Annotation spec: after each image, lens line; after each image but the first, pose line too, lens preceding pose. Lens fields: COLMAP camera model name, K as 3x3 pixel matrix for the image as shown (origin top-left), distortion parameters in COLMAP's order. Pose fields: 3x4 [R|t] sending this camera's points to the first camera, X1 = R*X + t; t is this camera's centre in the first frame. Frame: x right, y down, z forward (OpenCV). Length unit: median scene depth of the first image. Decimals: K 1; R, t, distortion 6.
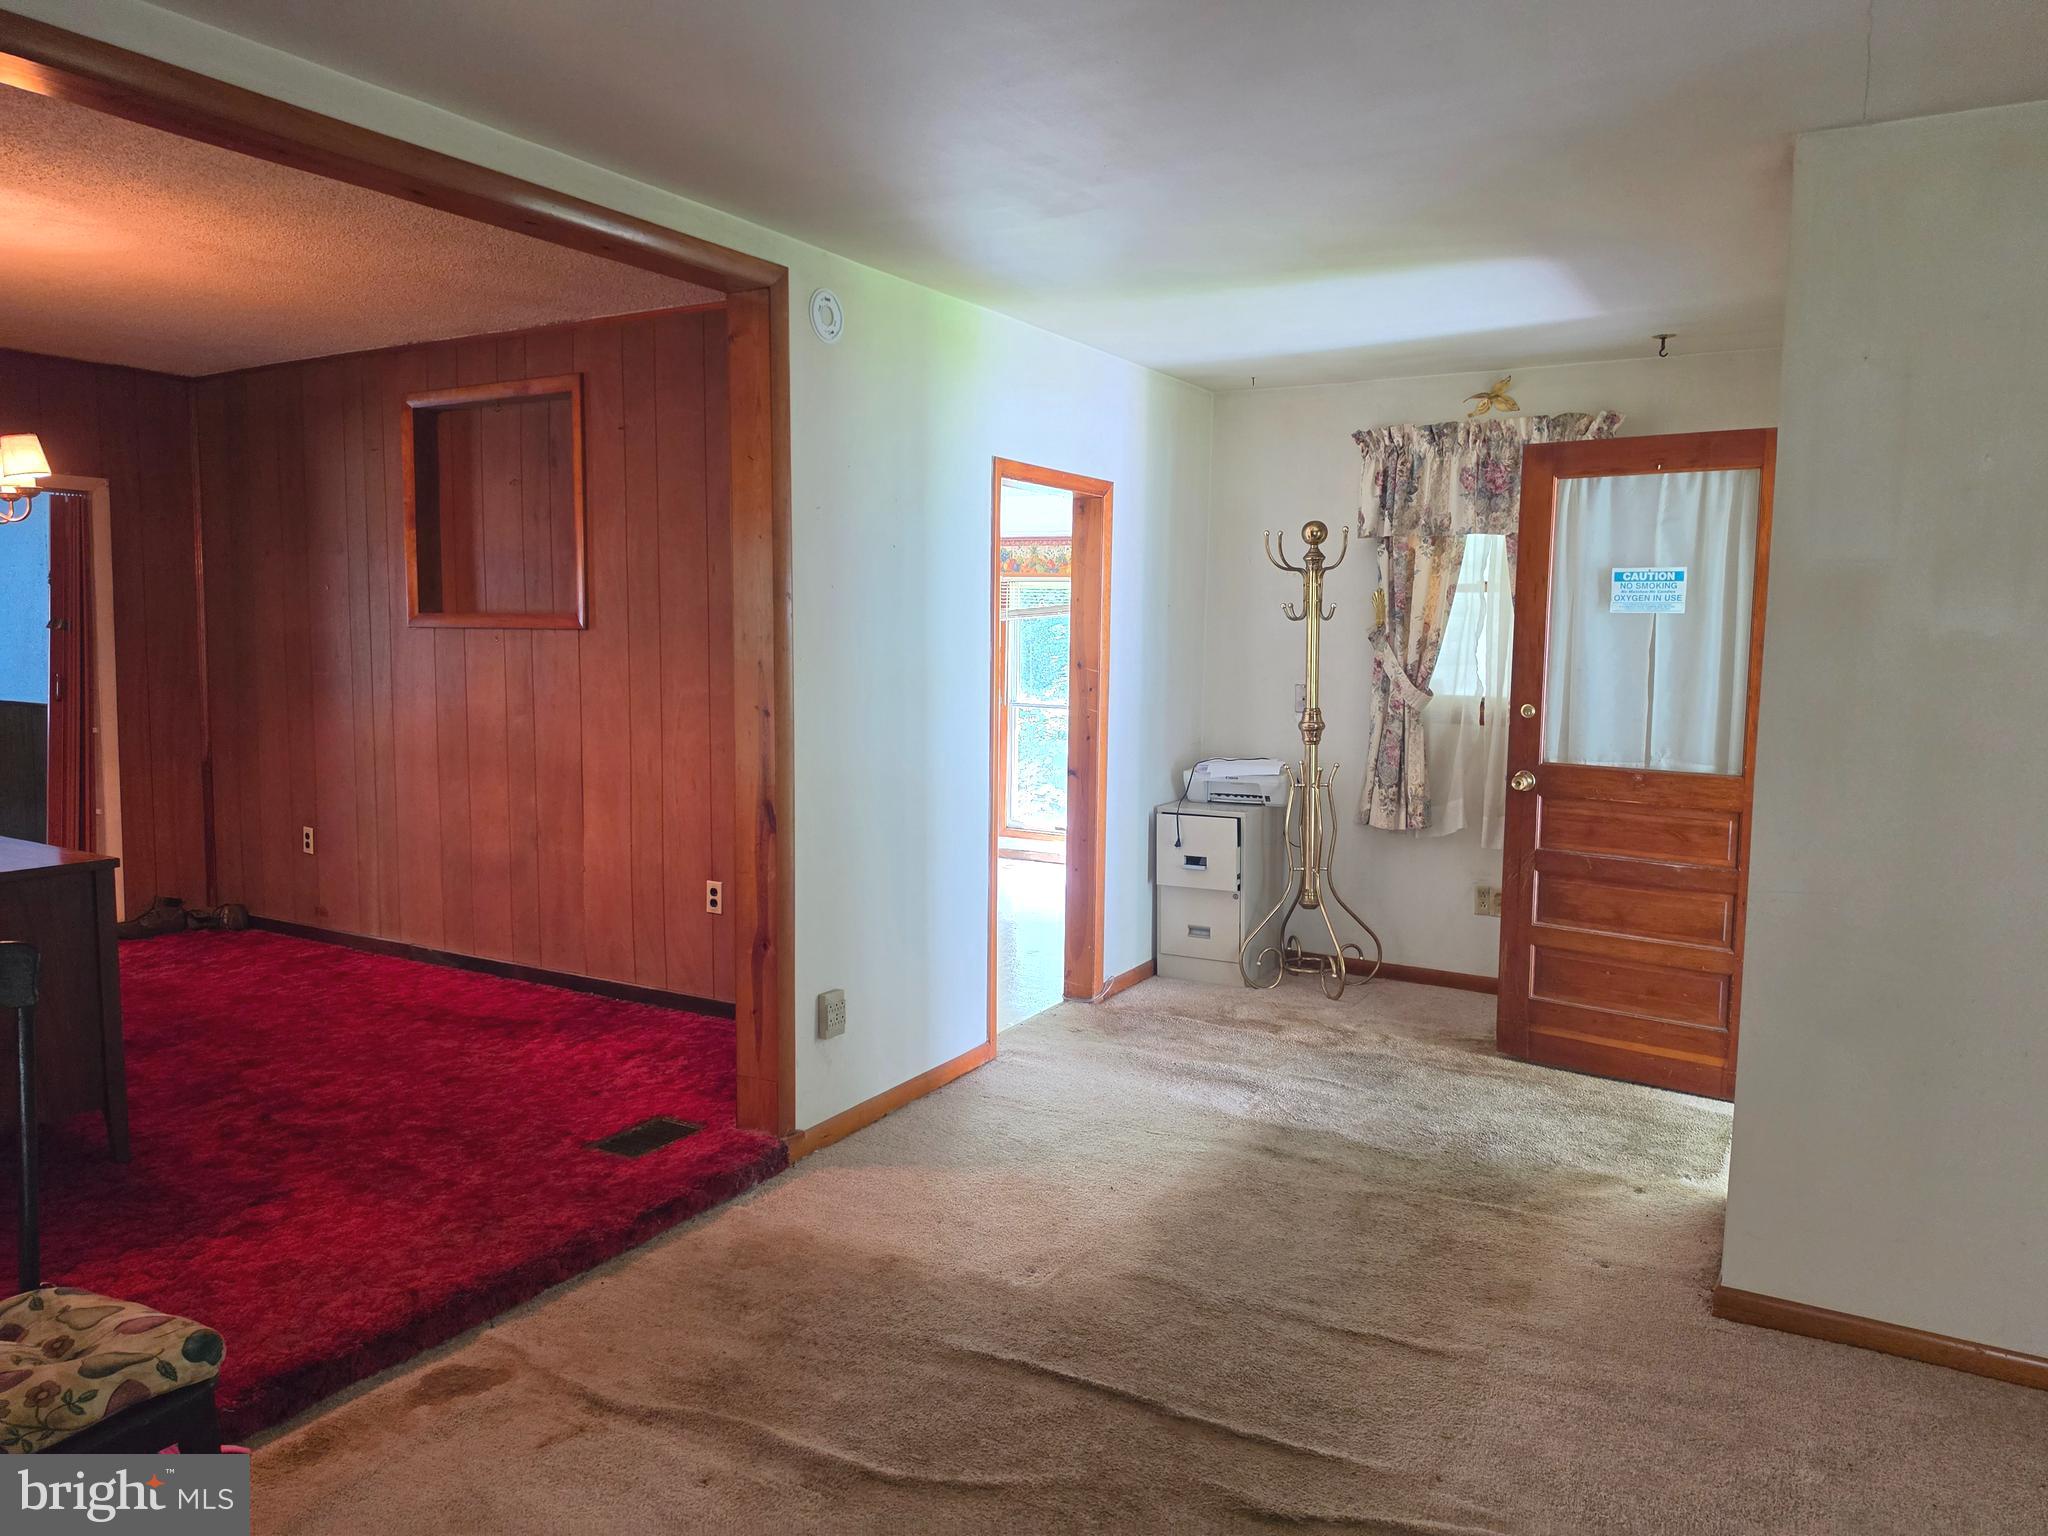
lens RADIAL K [[1414.9, 0, 1024.0], [0, 1414.9, 768.0], [0, 0, 1]] dist [0.076458, -0.114147]
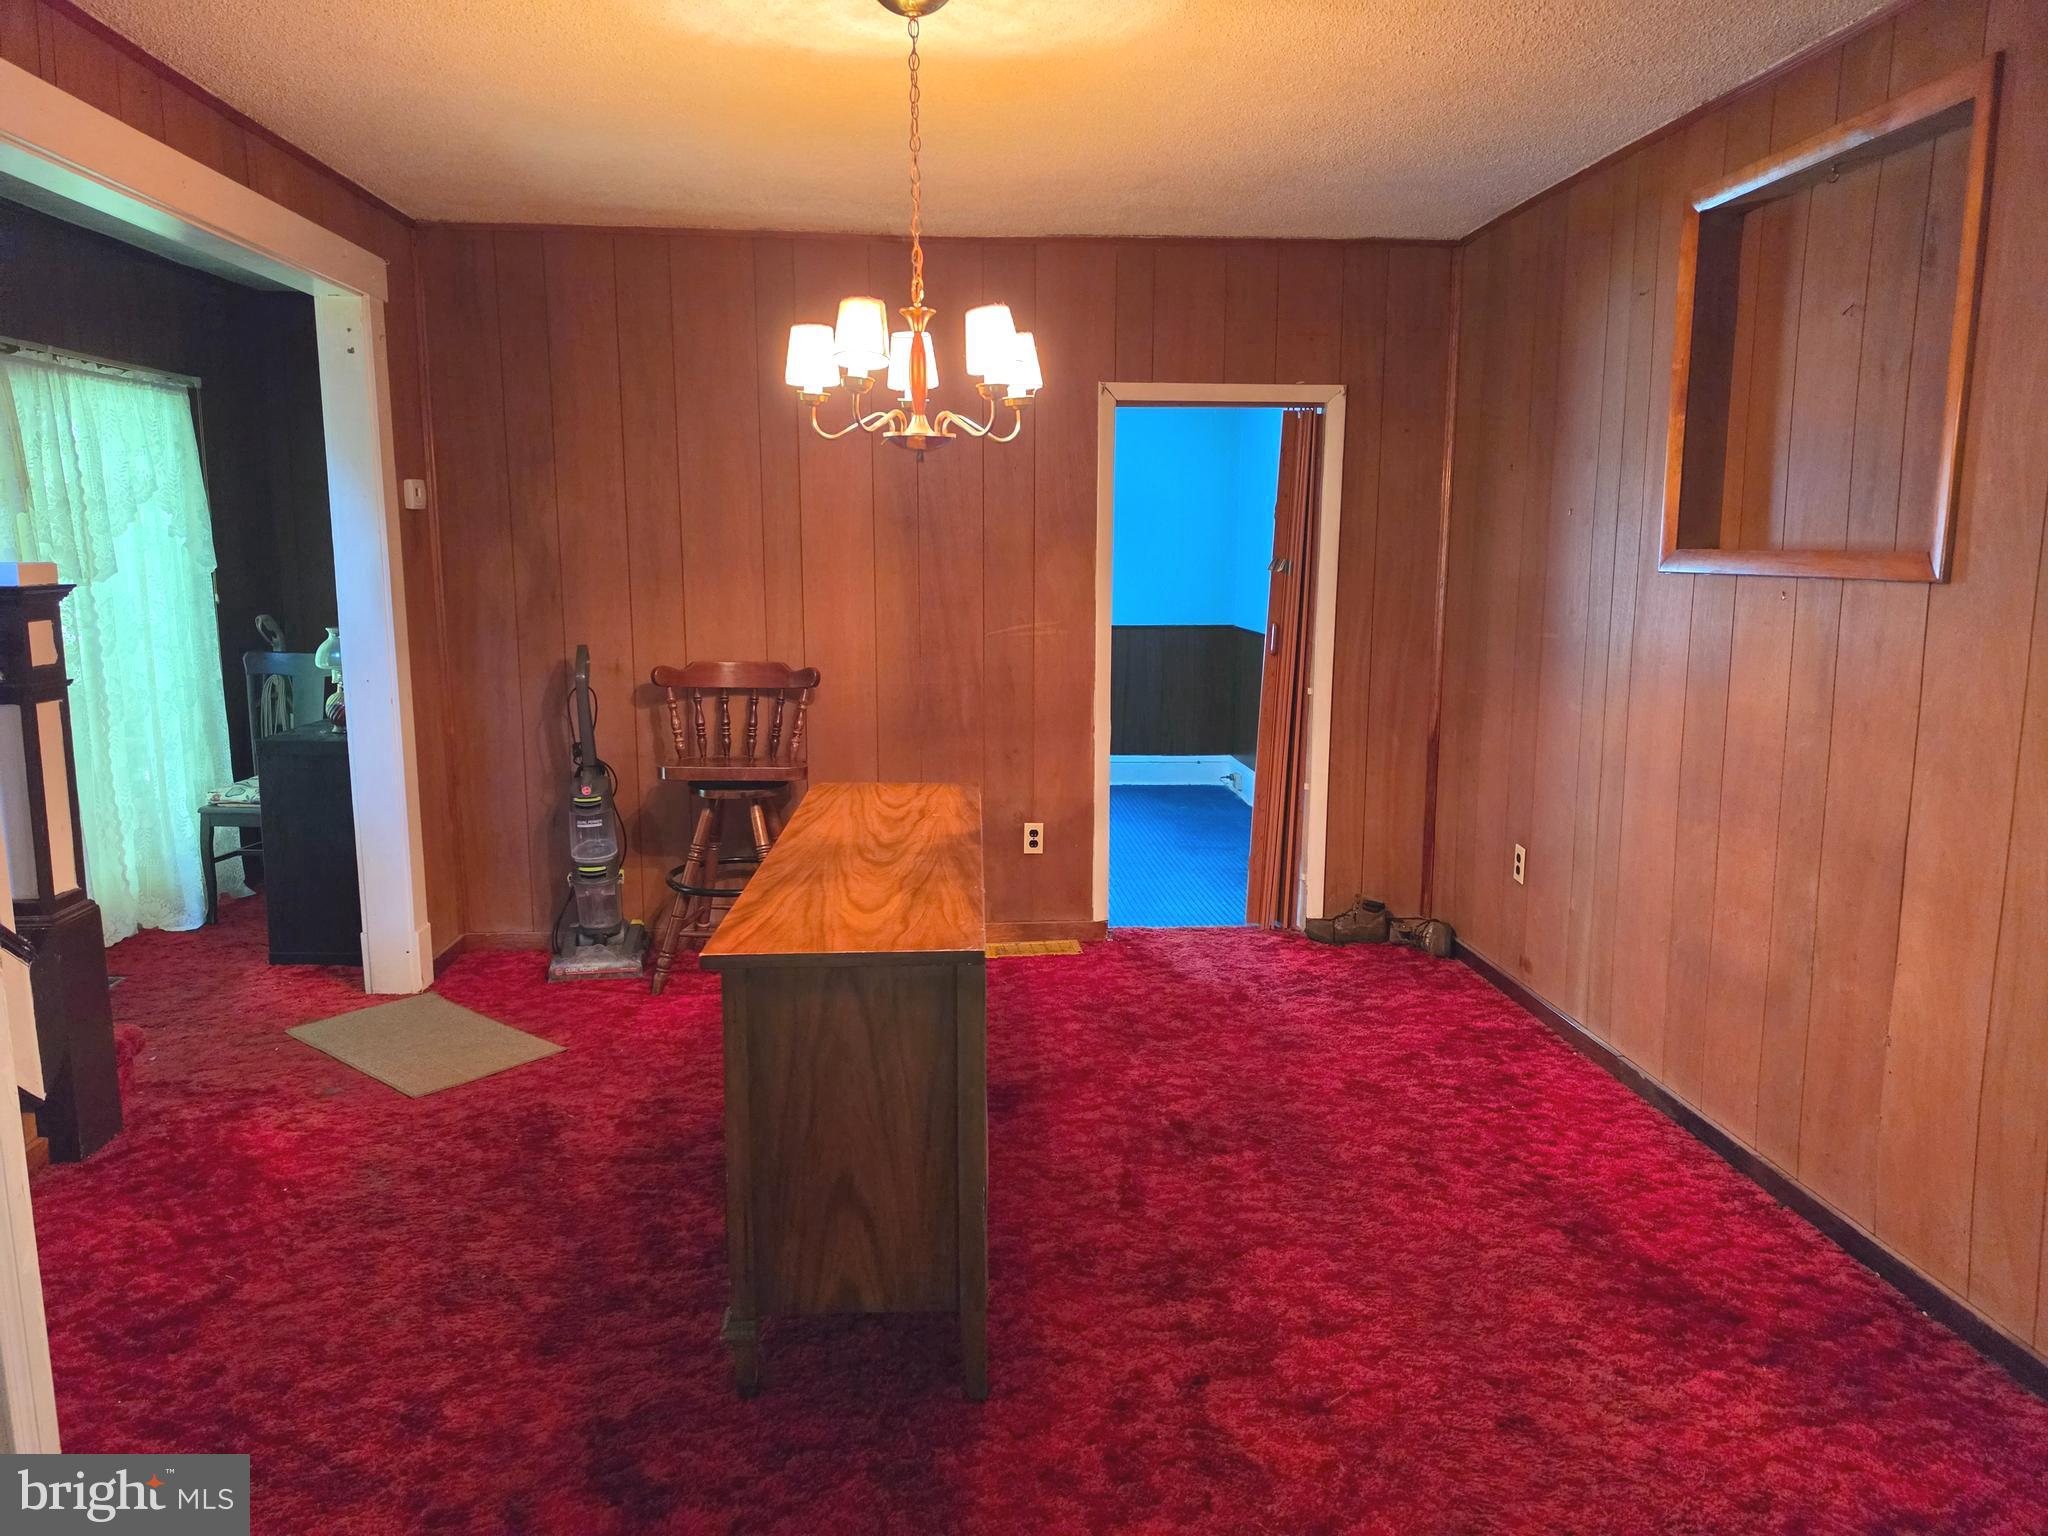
lens RADIAL K [[1436.0, 0, 1031.9], [0, 1436.0, 736.7], [0, 0, 1]] dist [0.006698, -0.008230]
pose [[0.588440, 0.107467, -0.801367, -0.081485], [-0.085621, 0.993837, 0.070406, -0.049110], [0.803995, 0.027184, 0.594015, 0.421579]]
